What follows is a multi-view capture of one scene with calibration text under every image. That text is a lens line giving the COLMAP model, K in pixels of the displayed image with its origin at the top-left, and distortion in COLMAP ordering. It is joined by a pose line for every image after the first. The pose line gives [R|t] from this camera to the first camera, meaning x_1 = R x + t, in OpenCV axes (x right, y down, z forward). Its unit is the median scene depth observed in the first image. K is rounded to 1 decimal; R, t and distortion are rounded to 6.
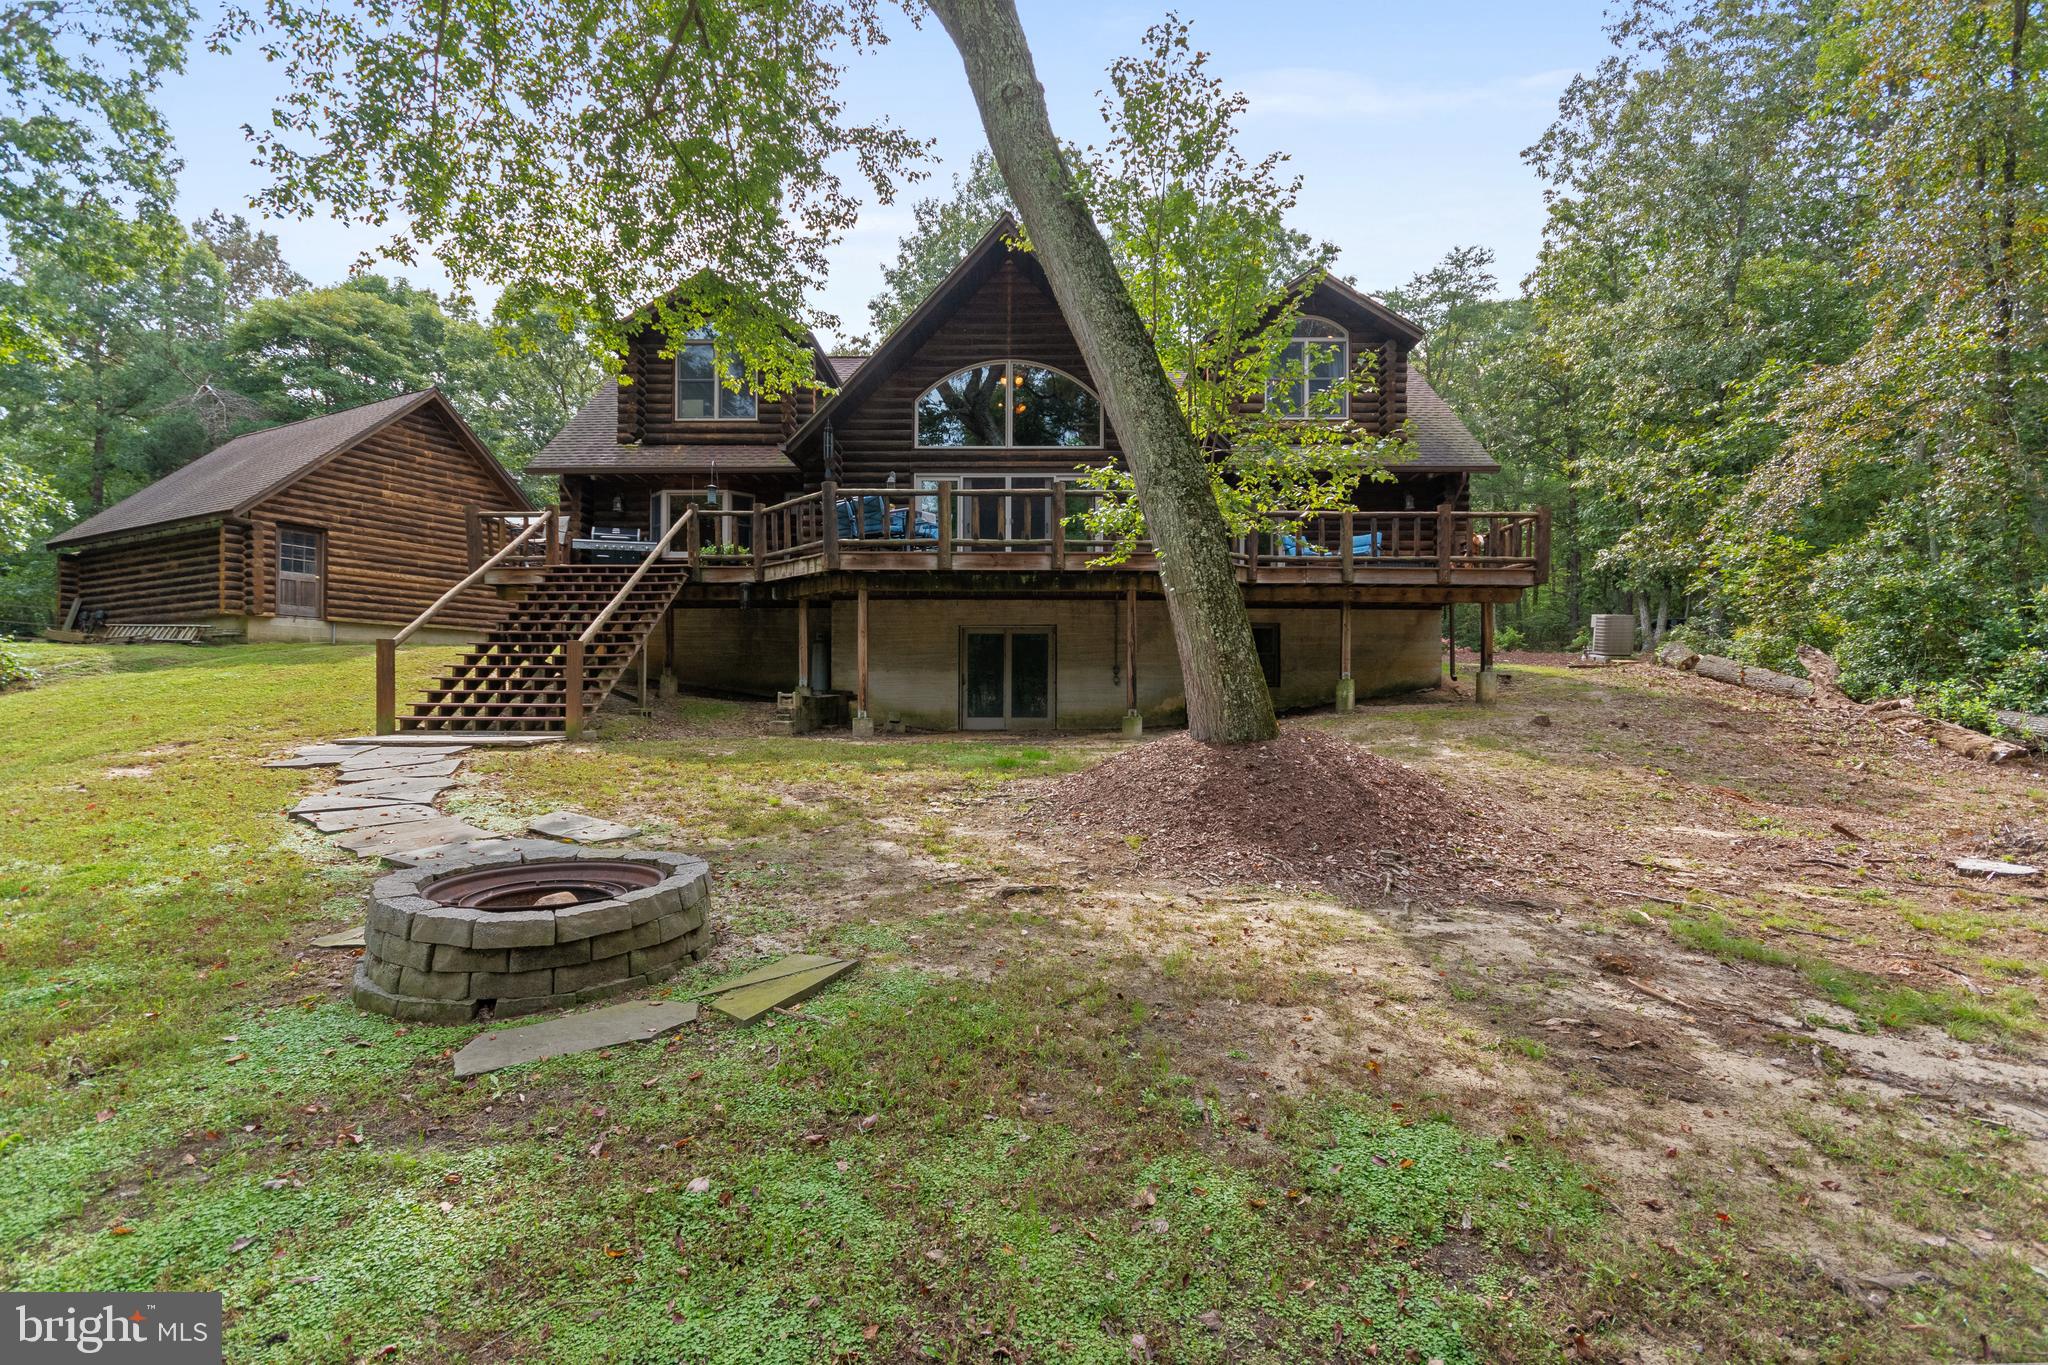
lens RADIAL K [[910.3, 0, 1025.1], [0, 910.3, 683.9], [0, 0, 1]] dist [0.008467, -0.001970]
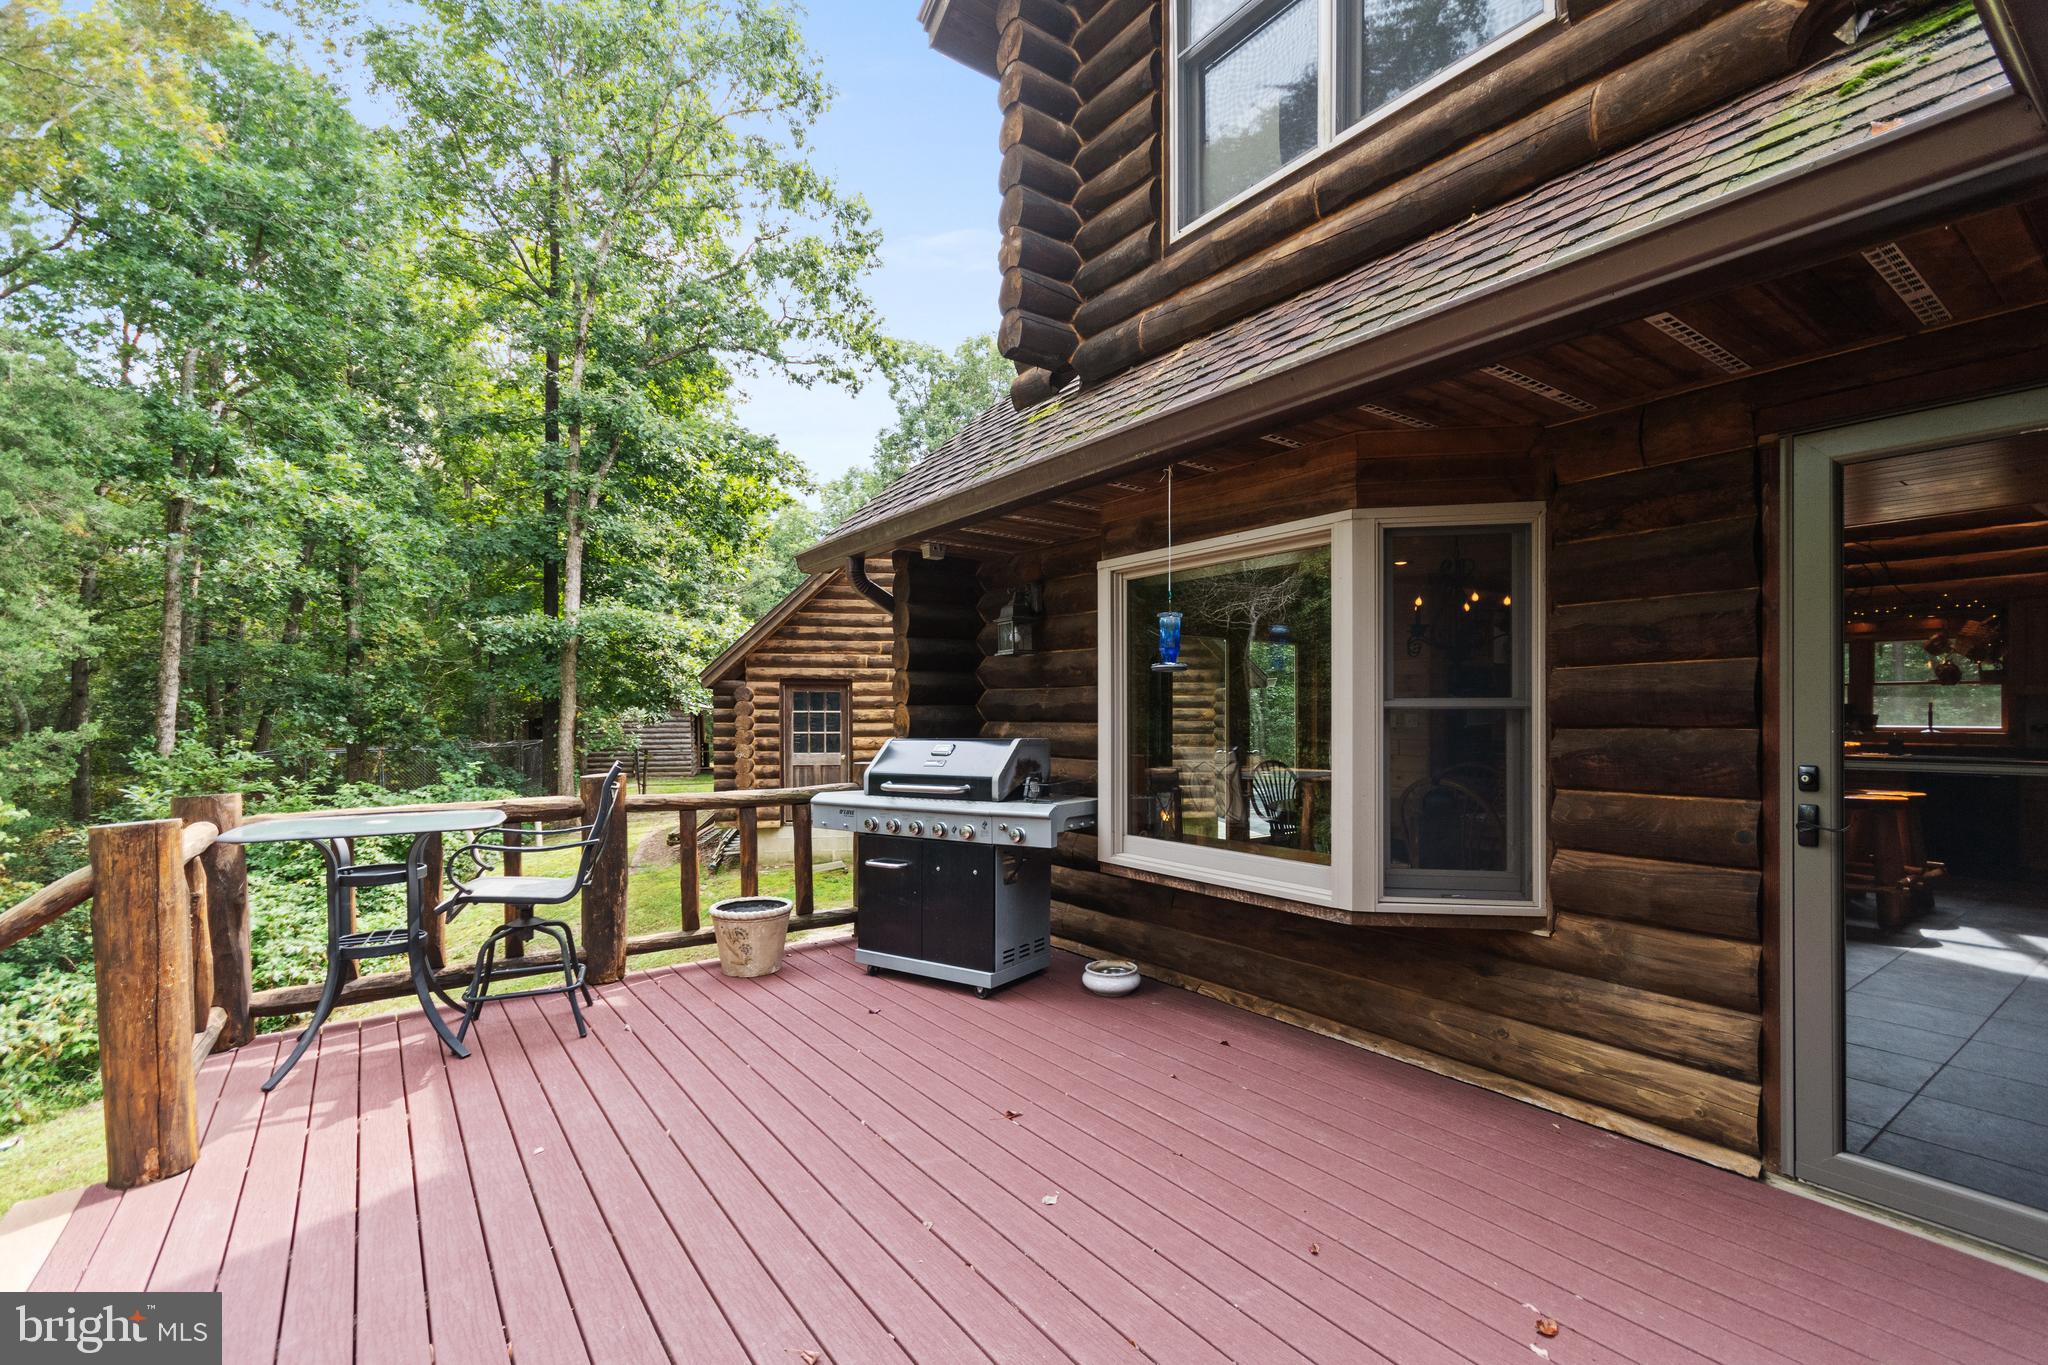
lens RADIAL K [[910.3, 0, 1019.2], [0, 910.3, 719.7], [0, 0, 1]] dist [0.008467, -0.001970]
pose [[0.596042, 0.002799, -0.802949, -0.220533], [0.019792, 0.999639, 0.018177, -0.173377], [0.802710, -0.026726, 0.595771, 0.826574]]
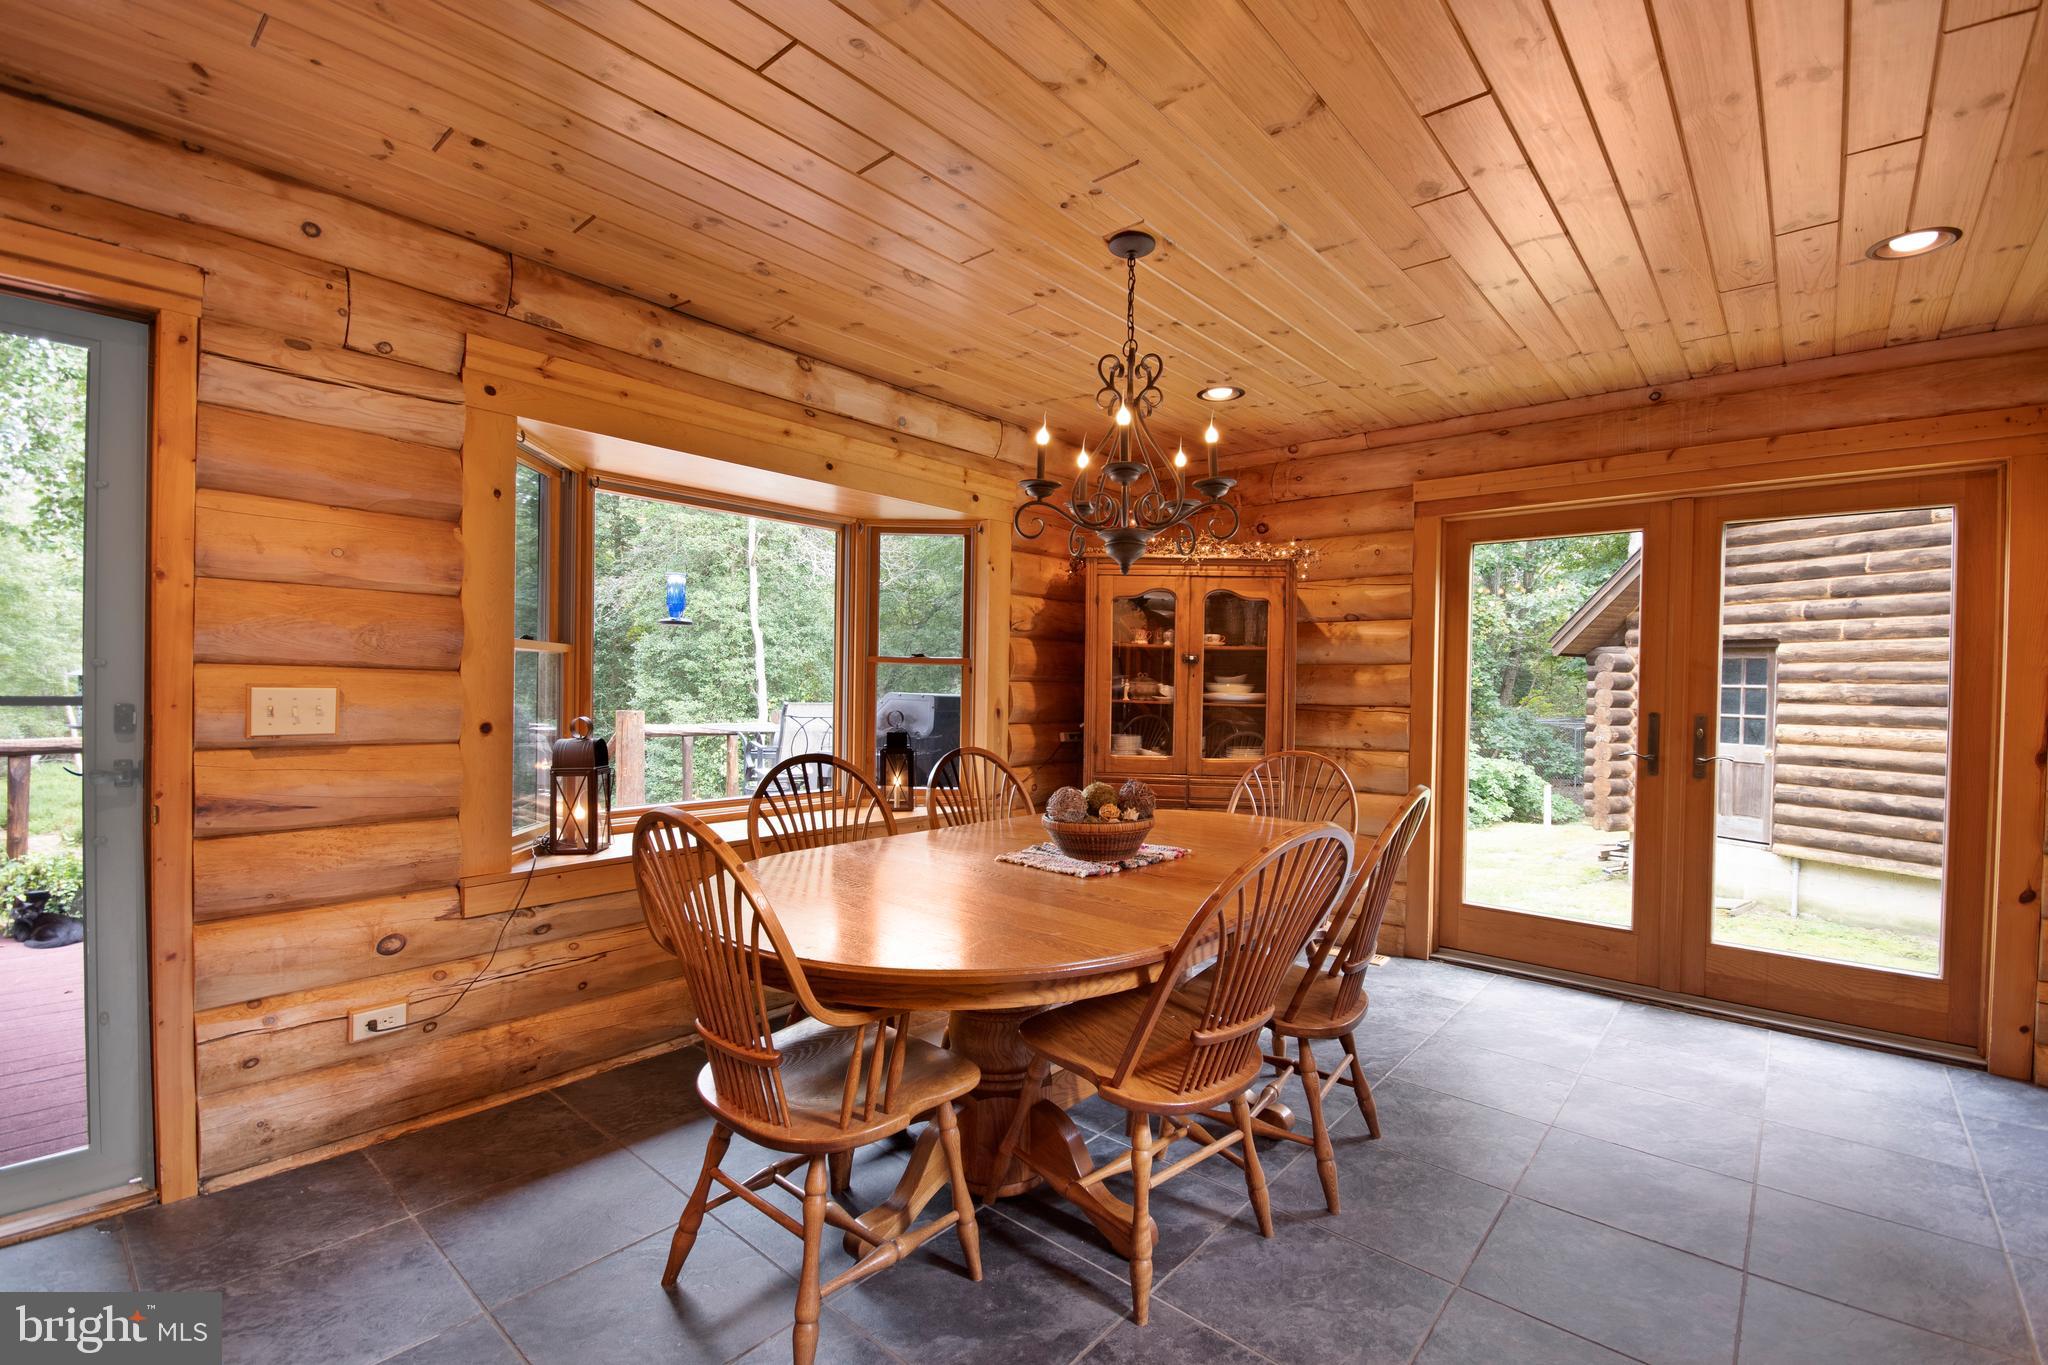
lens RADIAL K [[910.3, 0, 1026.1], [0, 910.3, 689.7], [0, 0, 1]] dist [0.008467, -0.001970]
pose [[-0.646137, -0.006213, -0.763196, -0.239029], [-0.000945, 0.999973, -0.007341, -0.163613], [0.763221, -0.004023, -0.646125, 1.158787]]
